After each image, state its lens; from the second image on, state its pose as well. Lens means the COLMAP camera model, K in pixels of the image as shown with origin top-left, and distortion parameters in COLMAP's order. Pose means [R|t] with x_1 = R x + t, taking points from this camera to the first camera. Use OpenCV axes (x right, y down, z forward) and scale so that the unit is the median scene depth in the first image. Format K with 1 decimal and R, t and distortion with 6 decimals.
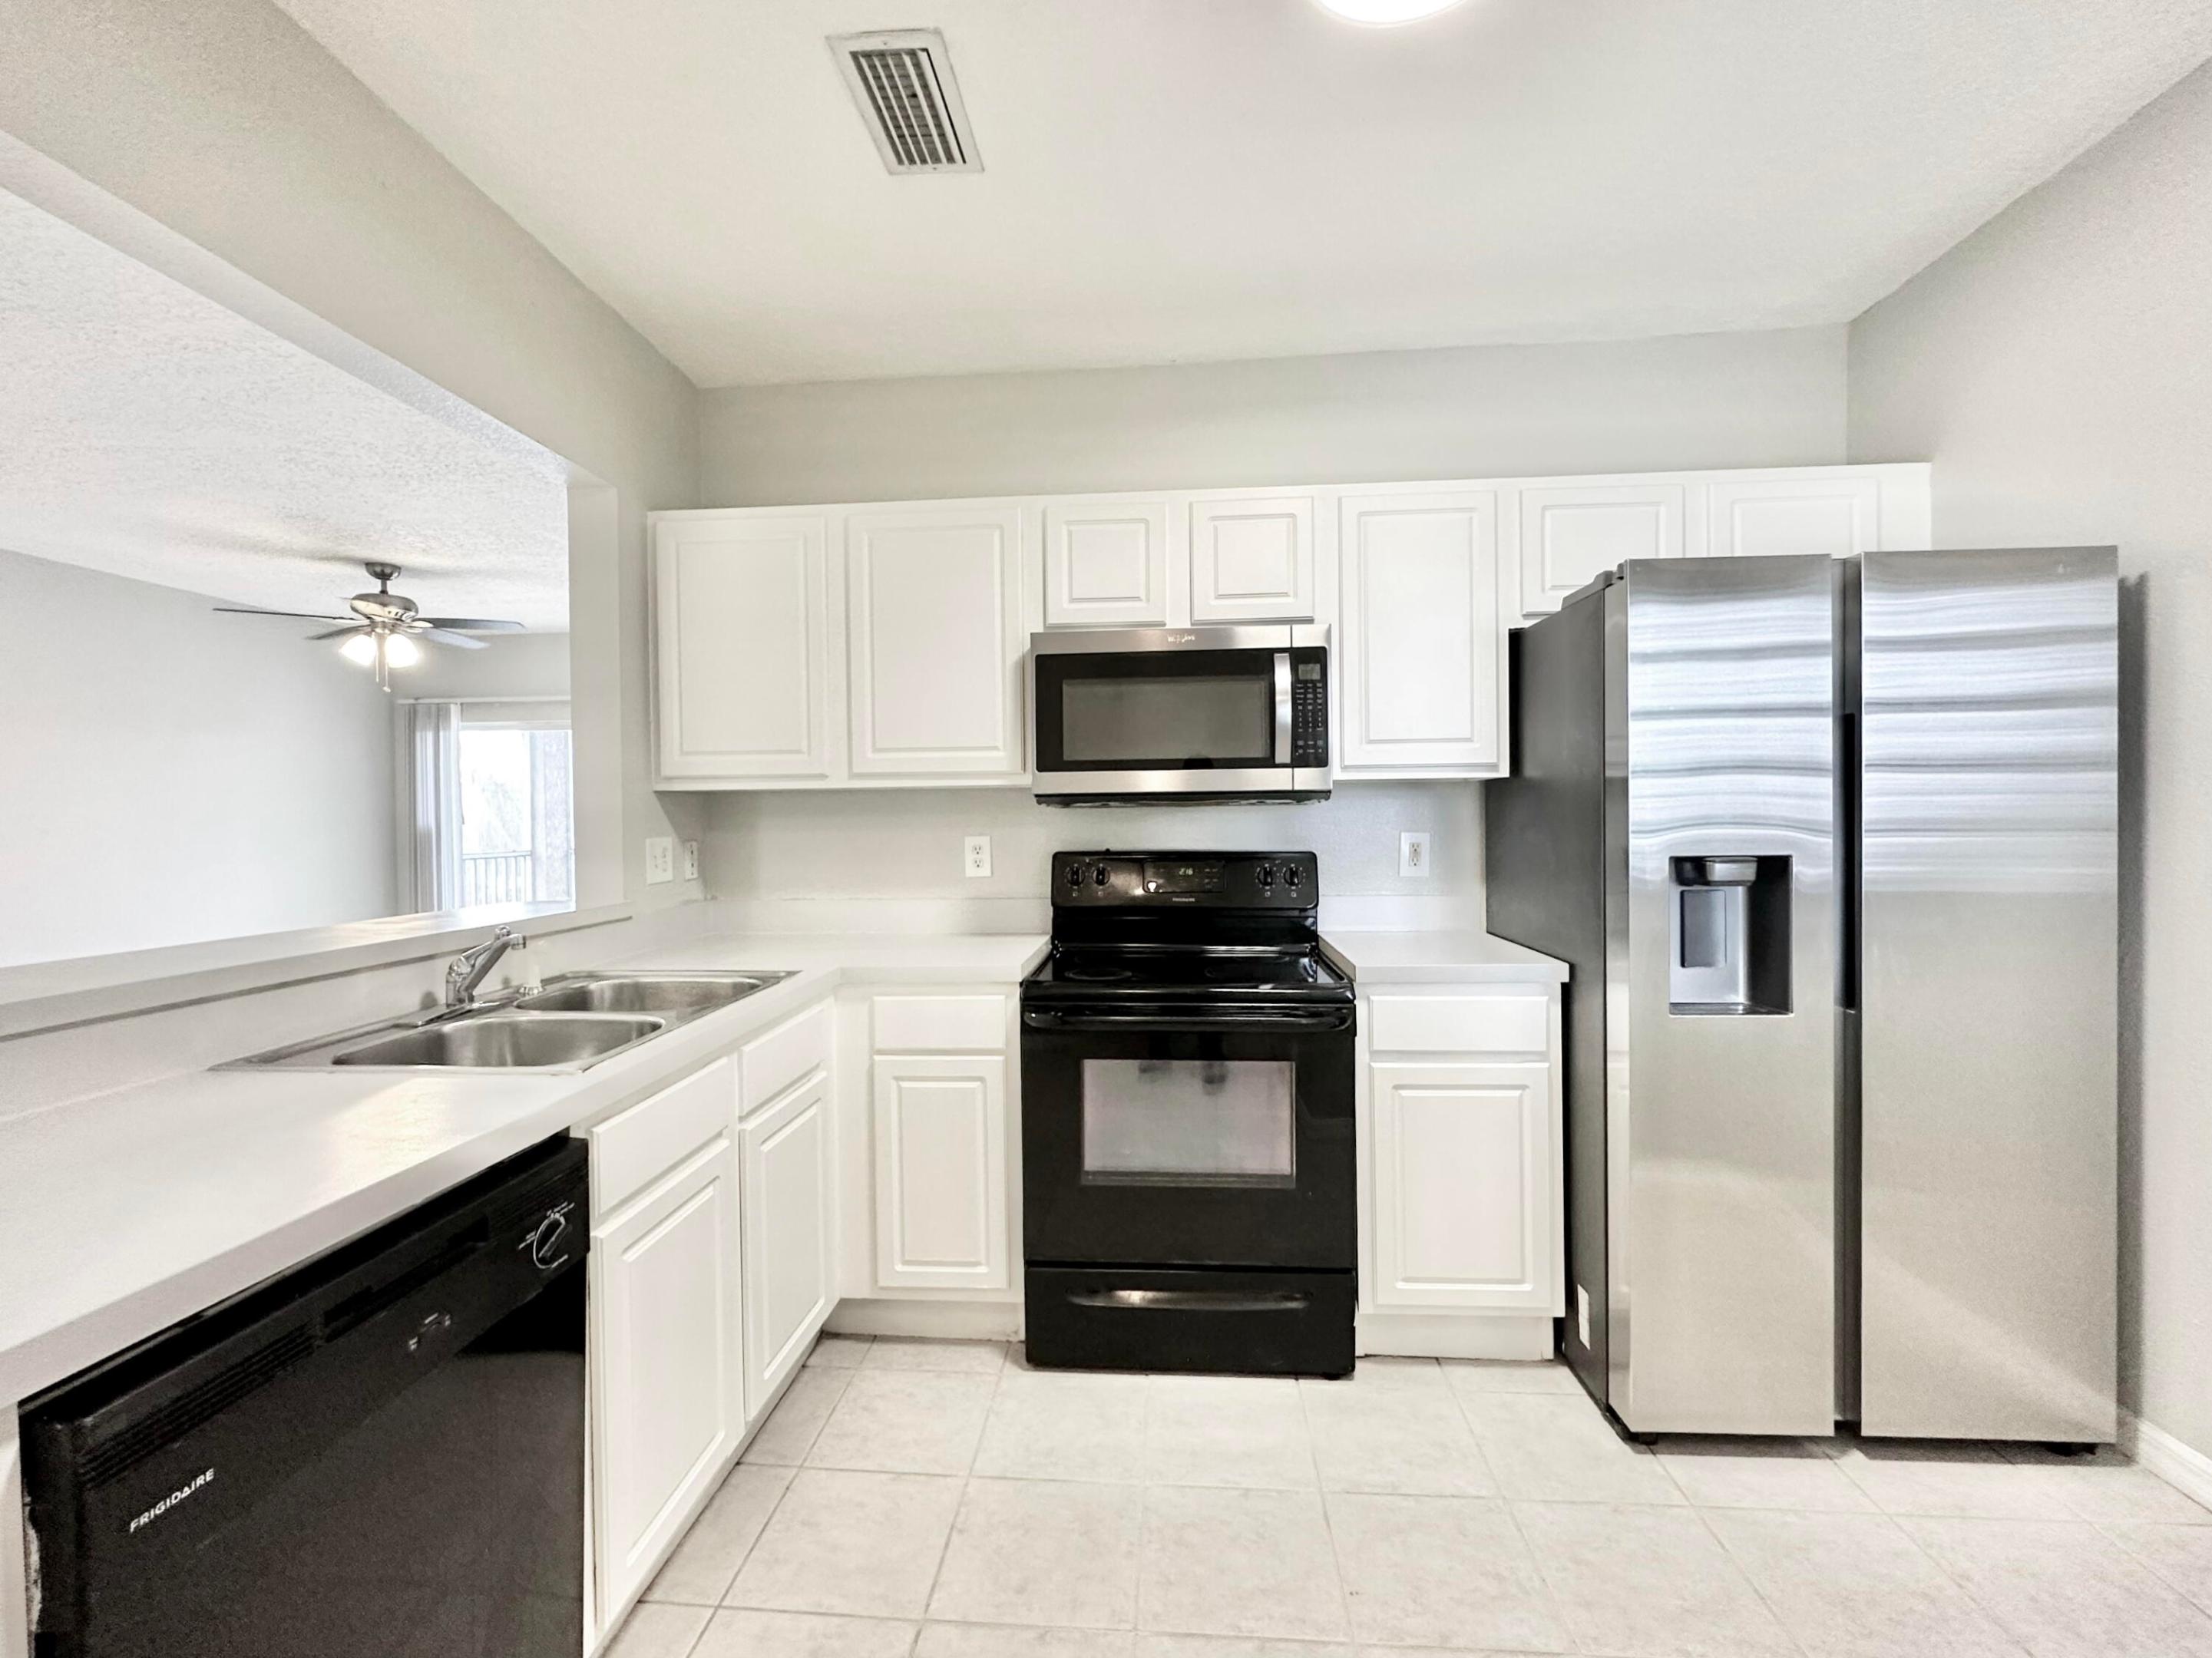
lens RADIAL K [[1020.1, 0, 1106.0], [0, 1020.1, 829.0], [0, 0, 1]] dist [-0.002176, 0.000279]
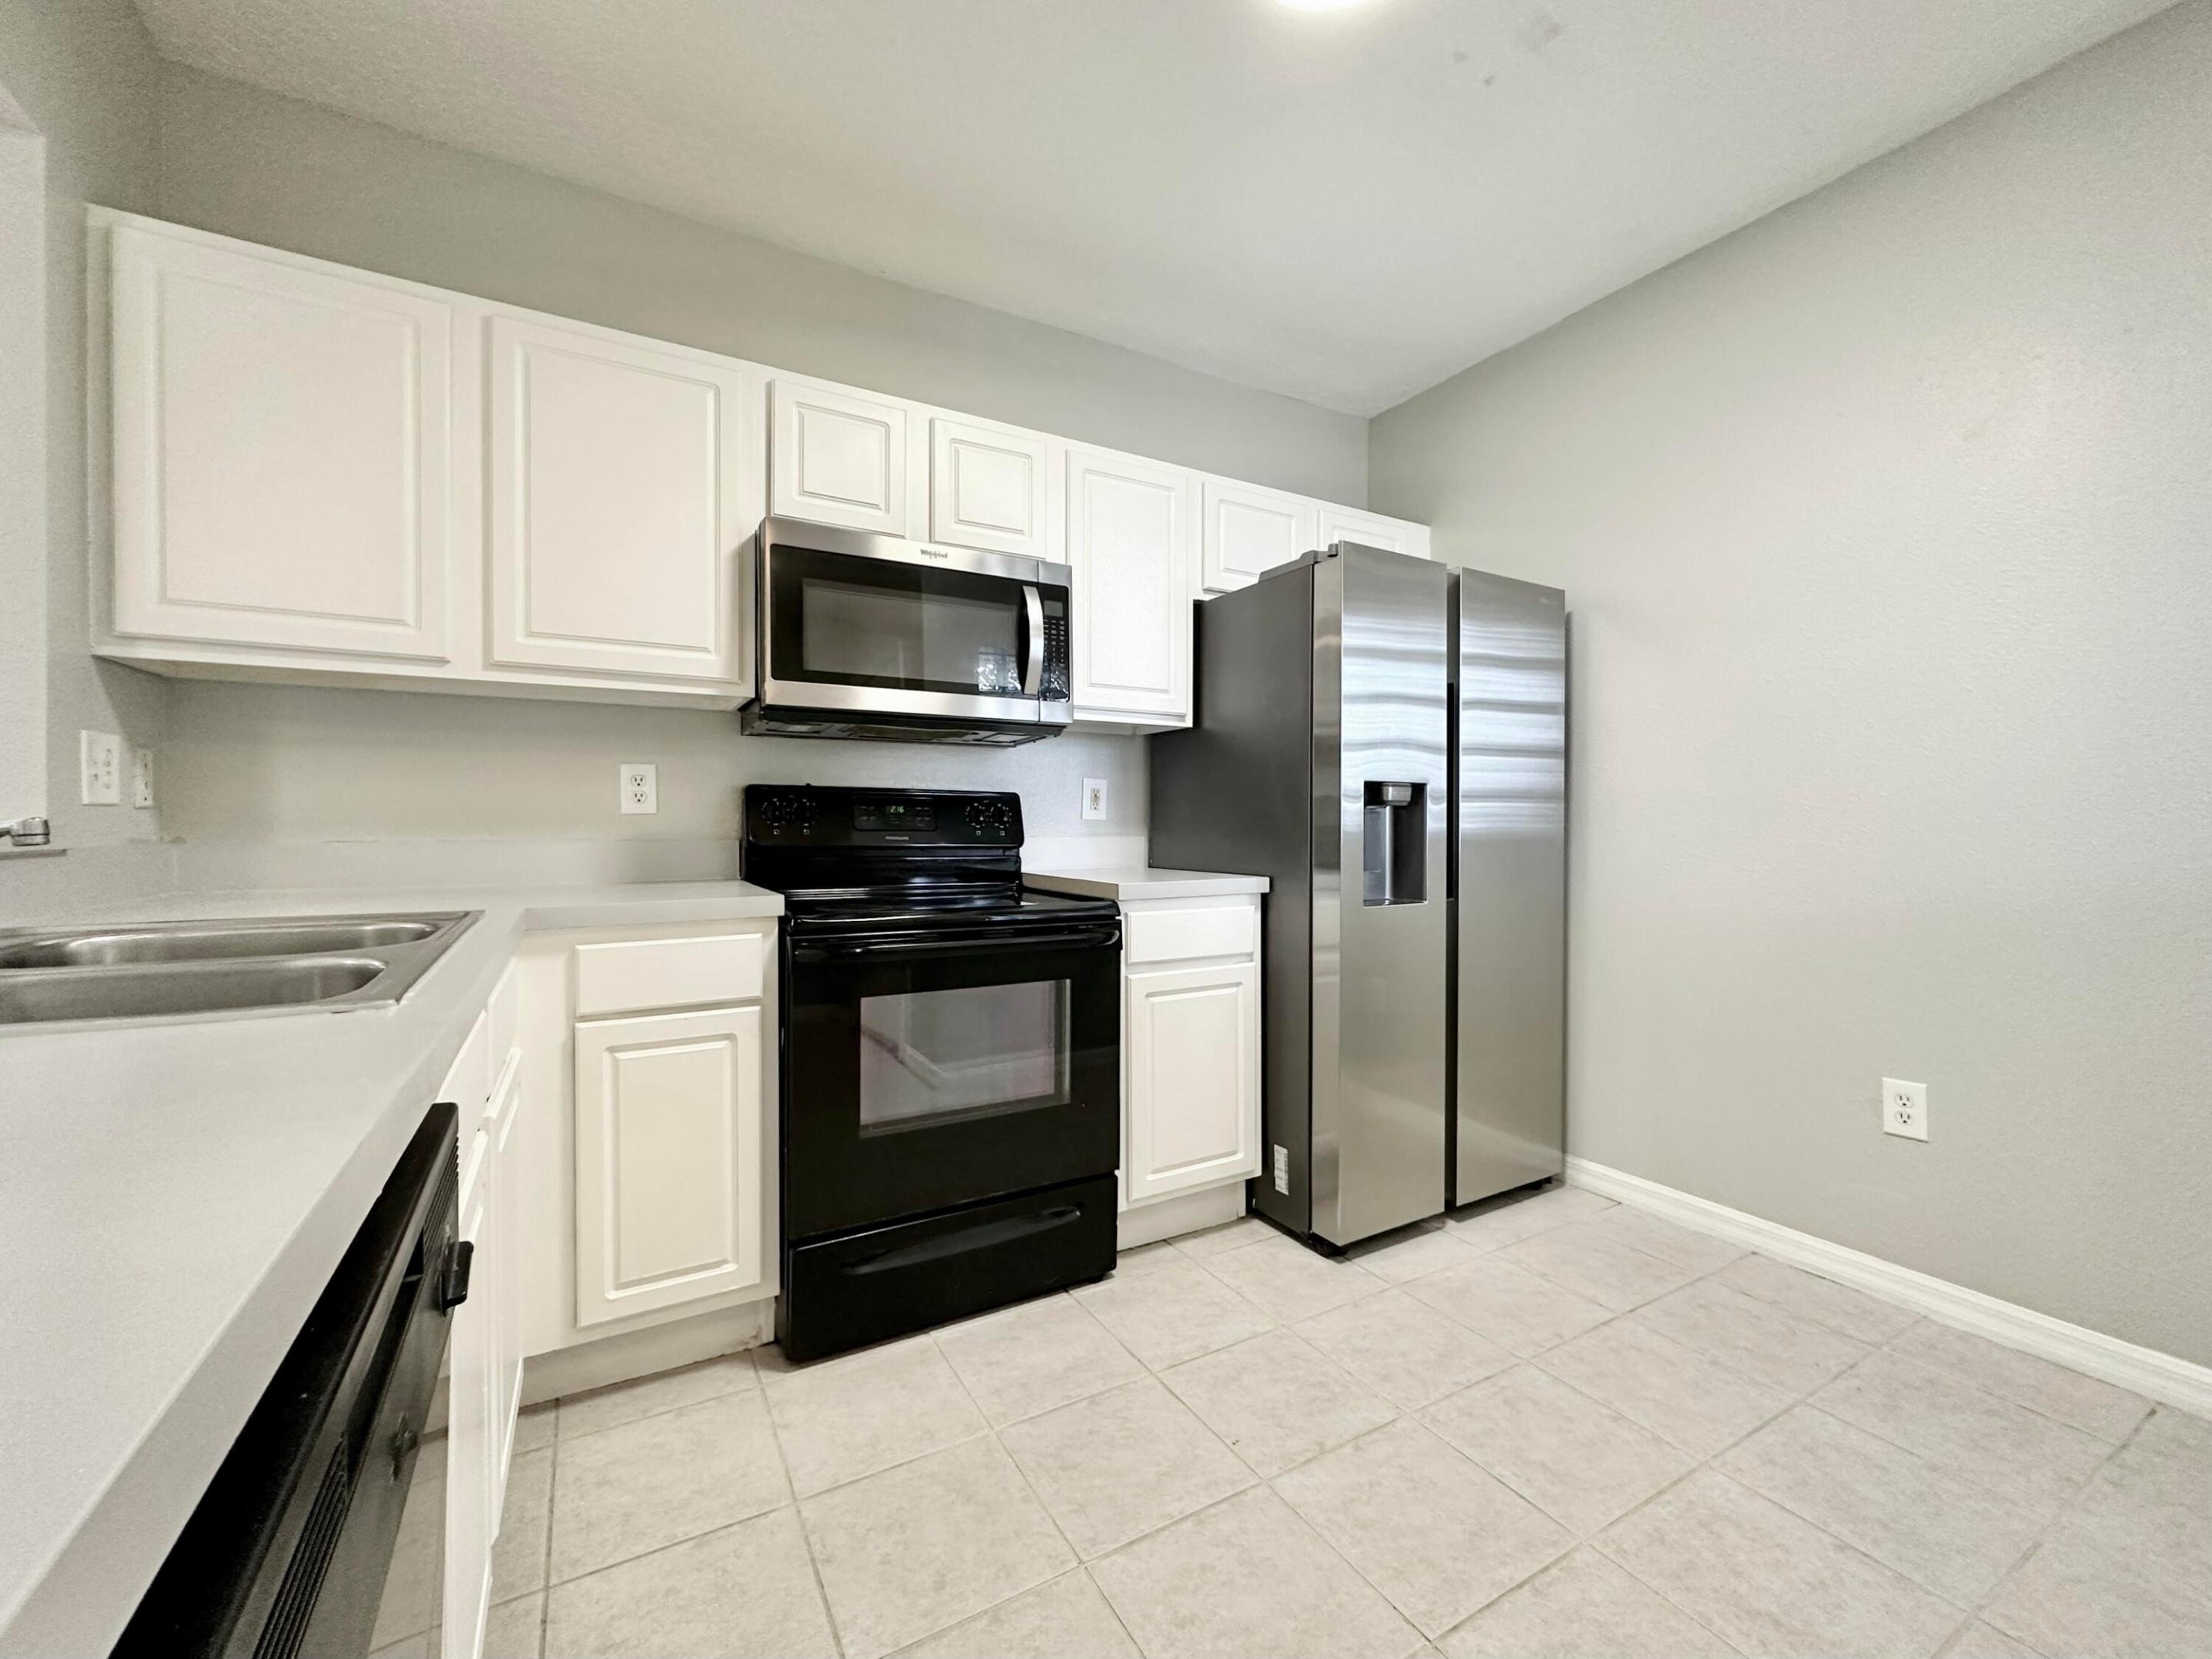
lens RADIAL K [[936.5, 0, 1147.3], [0, 936.5, 836.0], [0, 0, 1]] dist [-0.001463, 0.000301]
pose [[0.808122, 0.004836, 0.588995, -0.295518], [0.000730, 0.999957, -0.009212, 0.089446], [-0.589014, 0.007874, 0.808084, 0.185230]]
